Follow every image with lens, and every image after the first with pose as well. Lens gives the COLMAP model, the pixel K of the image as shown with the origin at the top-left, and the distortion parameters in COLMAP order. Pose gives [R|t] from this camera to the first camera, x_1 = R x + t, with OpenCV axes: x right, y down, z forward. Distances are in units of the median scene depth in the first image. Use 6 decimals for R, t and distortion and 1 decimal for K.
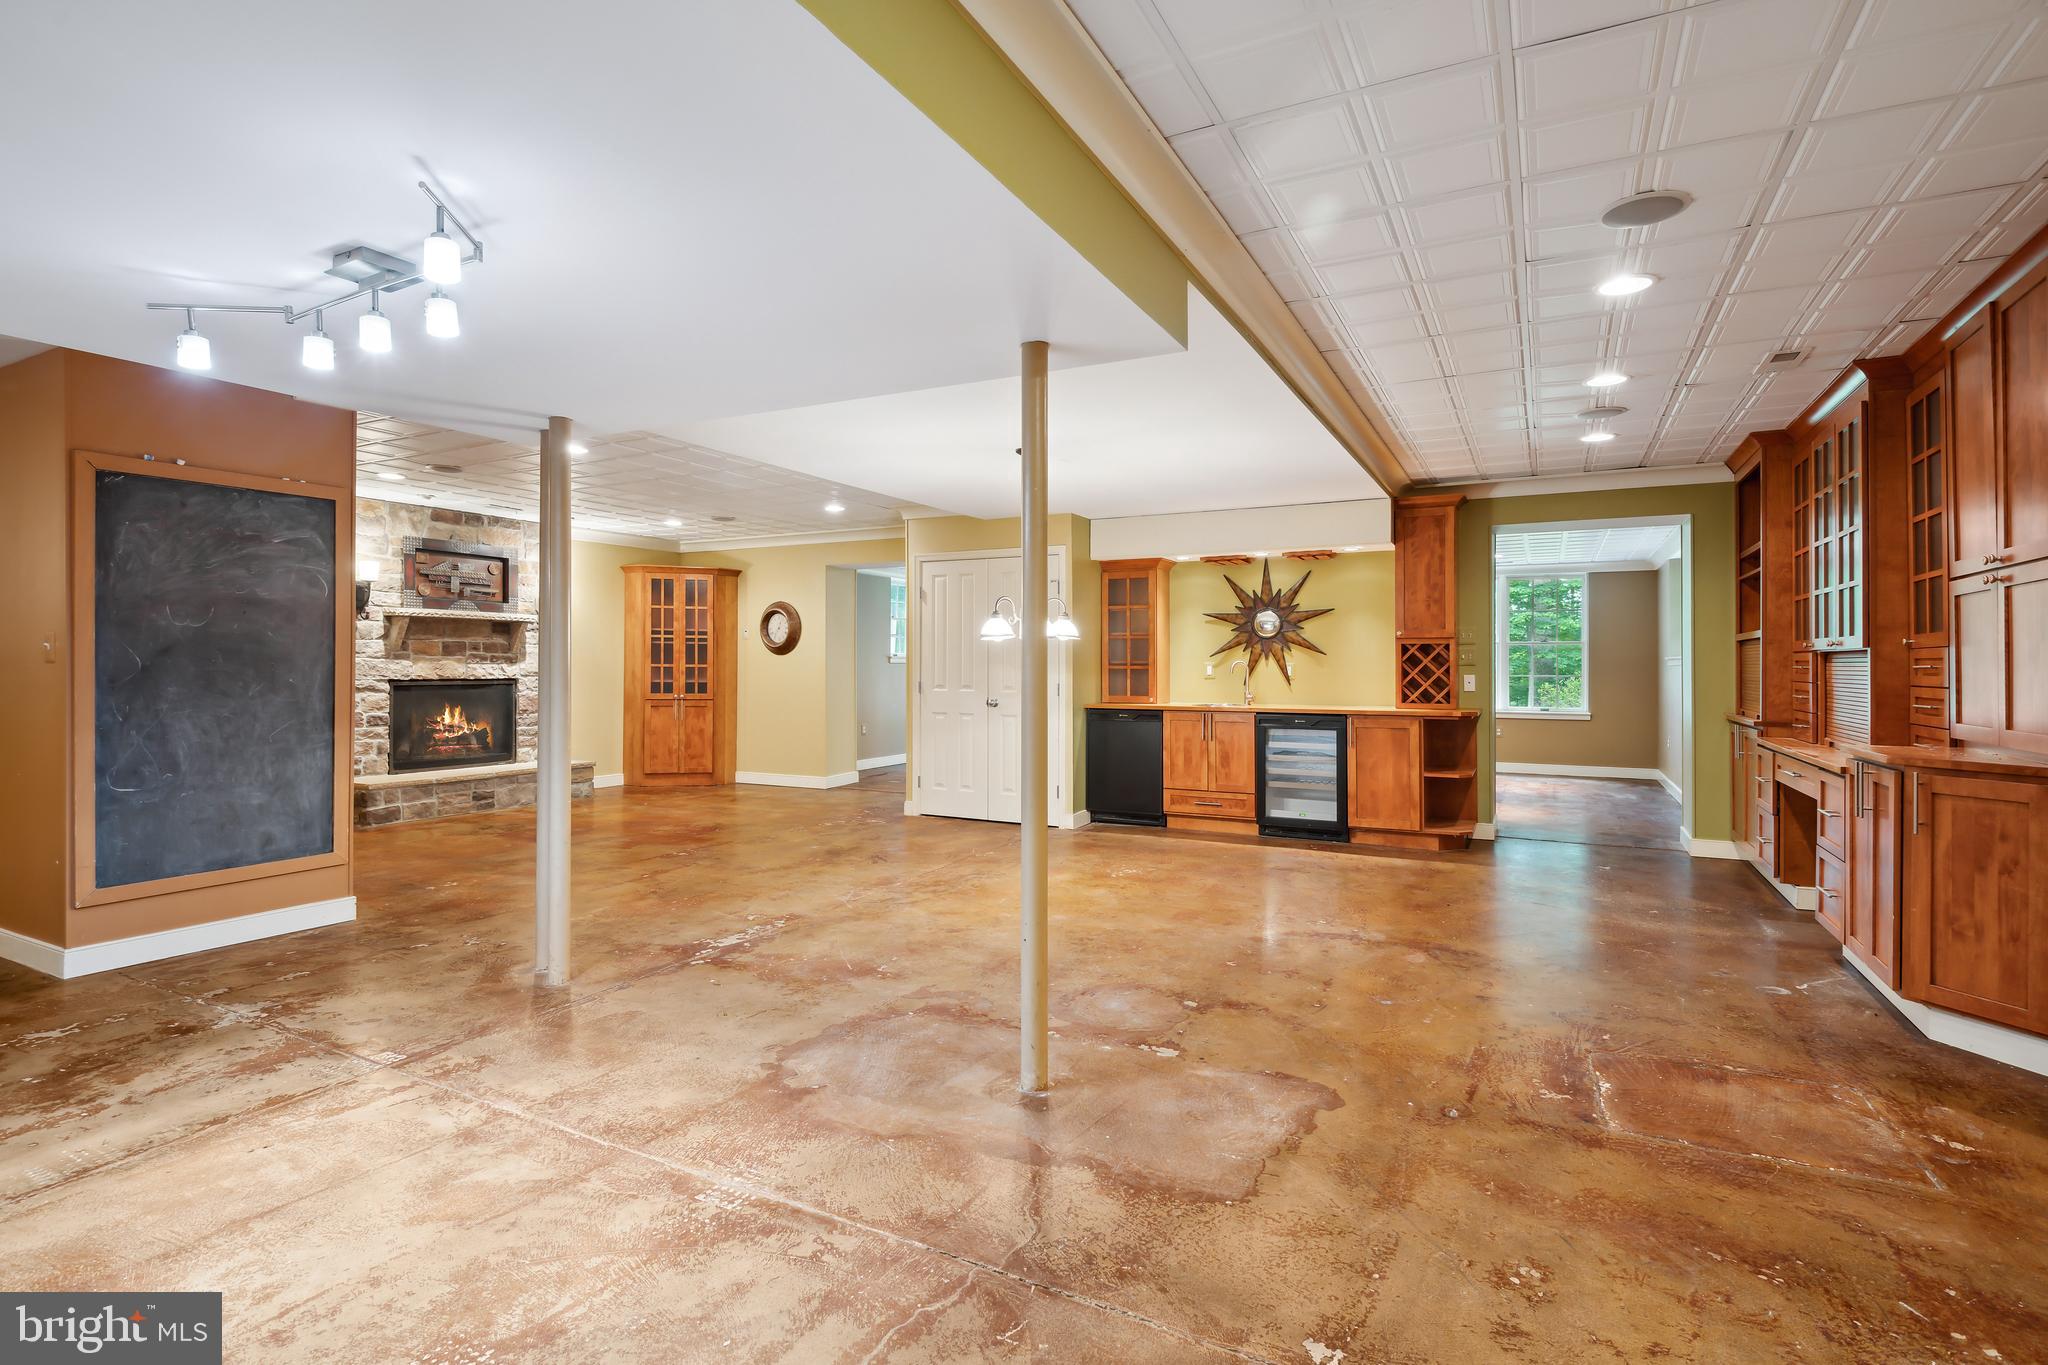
lens RADIAL K [[988.6, 0, 1041.7], [0, 988.6, 661.6], [0, 0, 1]] dist [0.053258, -0.023823]
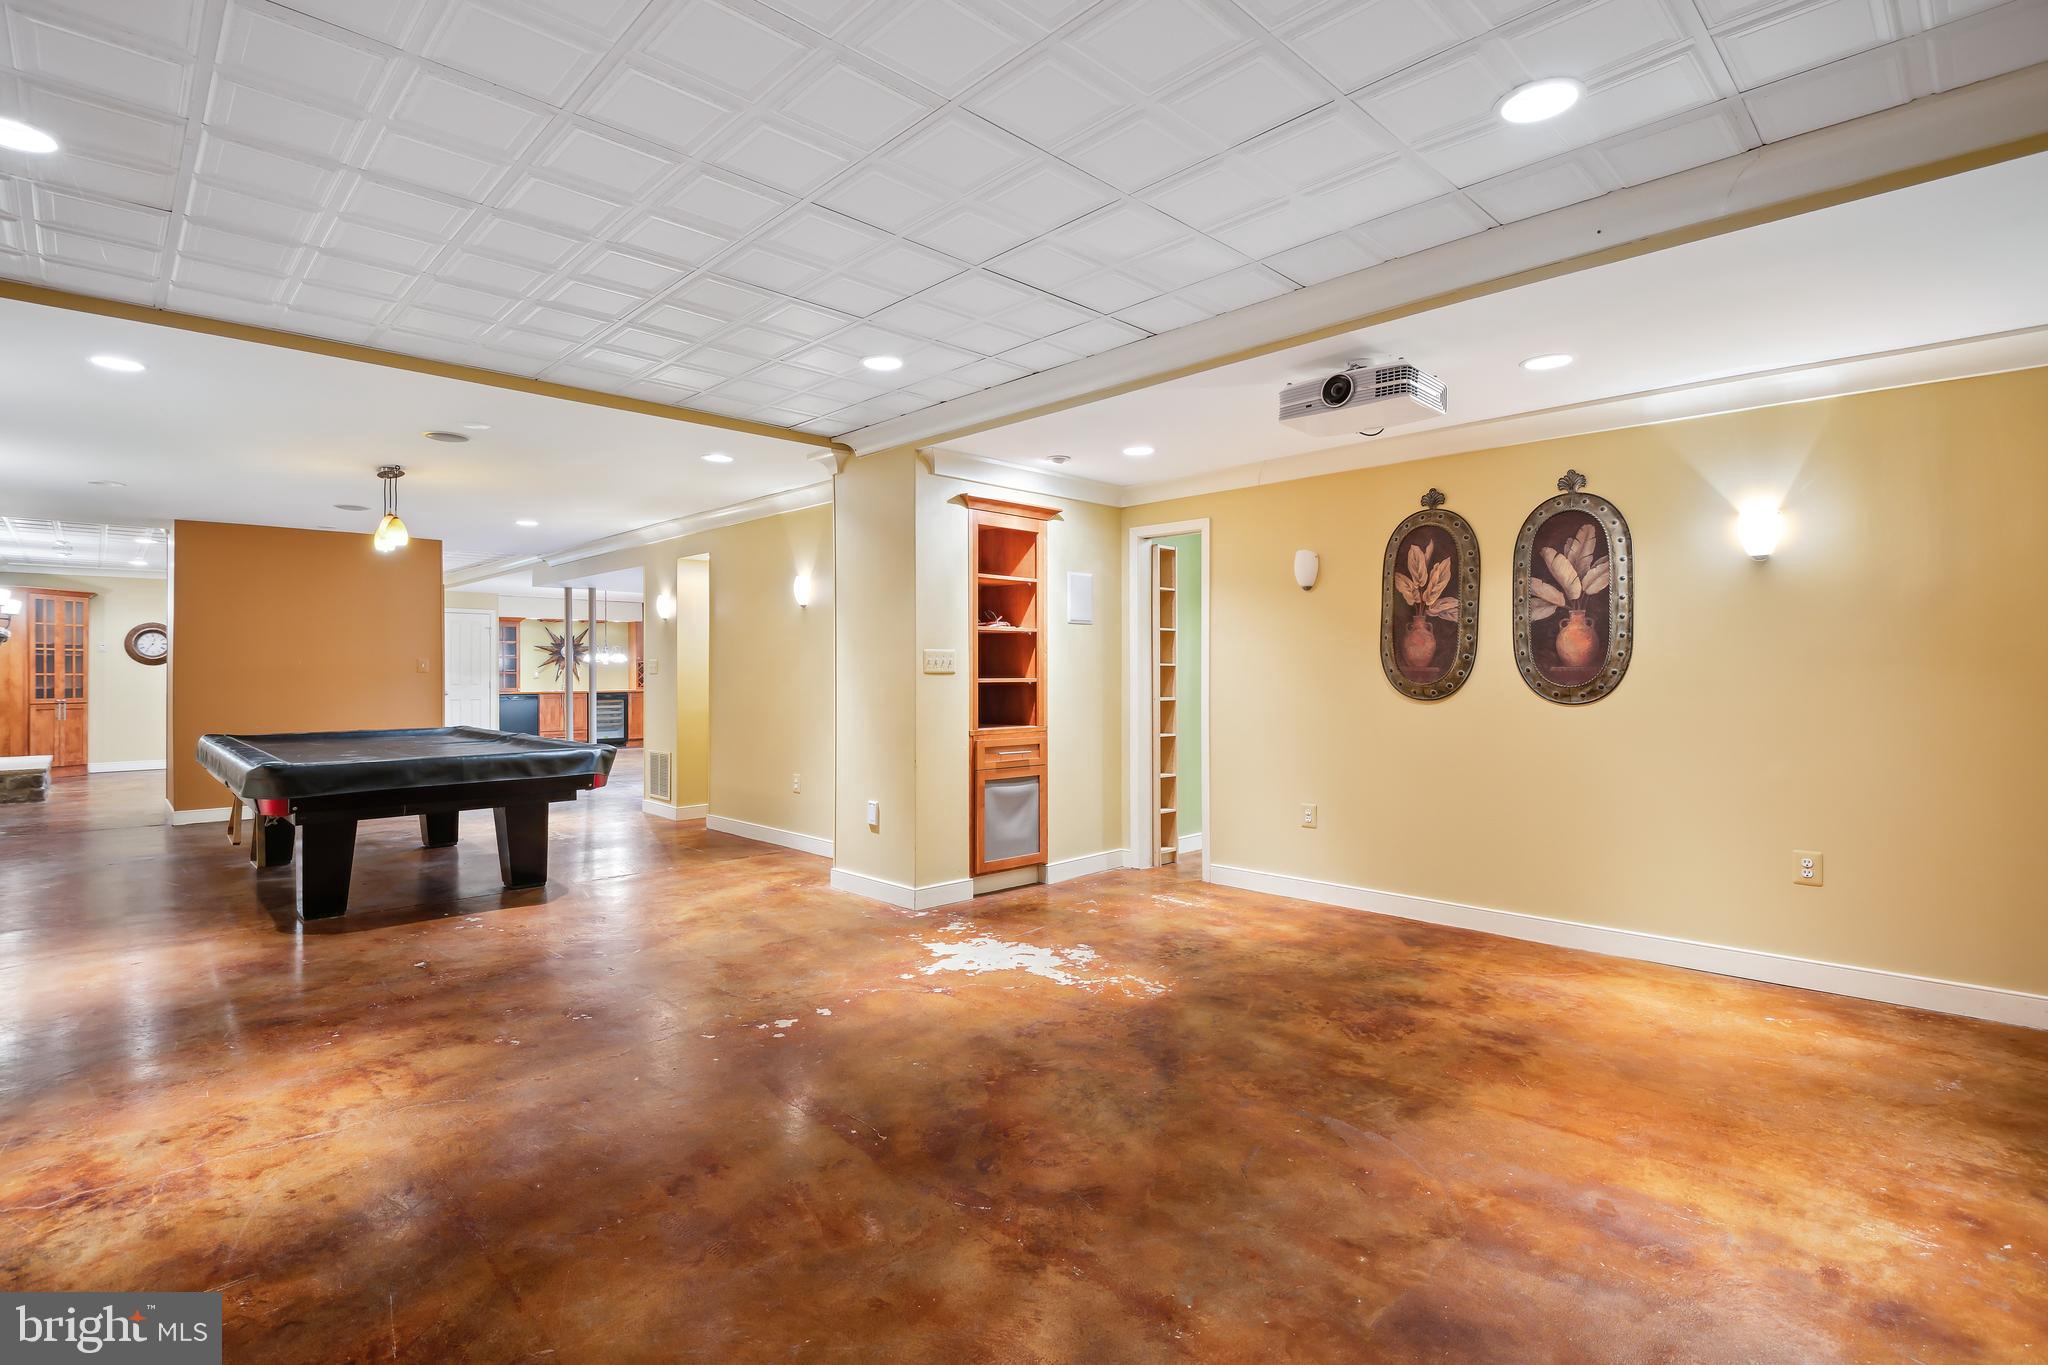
lens RADIAL K [[965.9, 0, 1024.0], [0, 965.9, 682.5], [0, 0, 1]] dist [0.018710, -0.008354]
pose [[0.319273, -0.015482, 0.947536, -1.091217], [-0.002722, 0.999847, 0.017254, -0.009031], [-0.947659, -0.008088, 0.319182, -0.437905]]
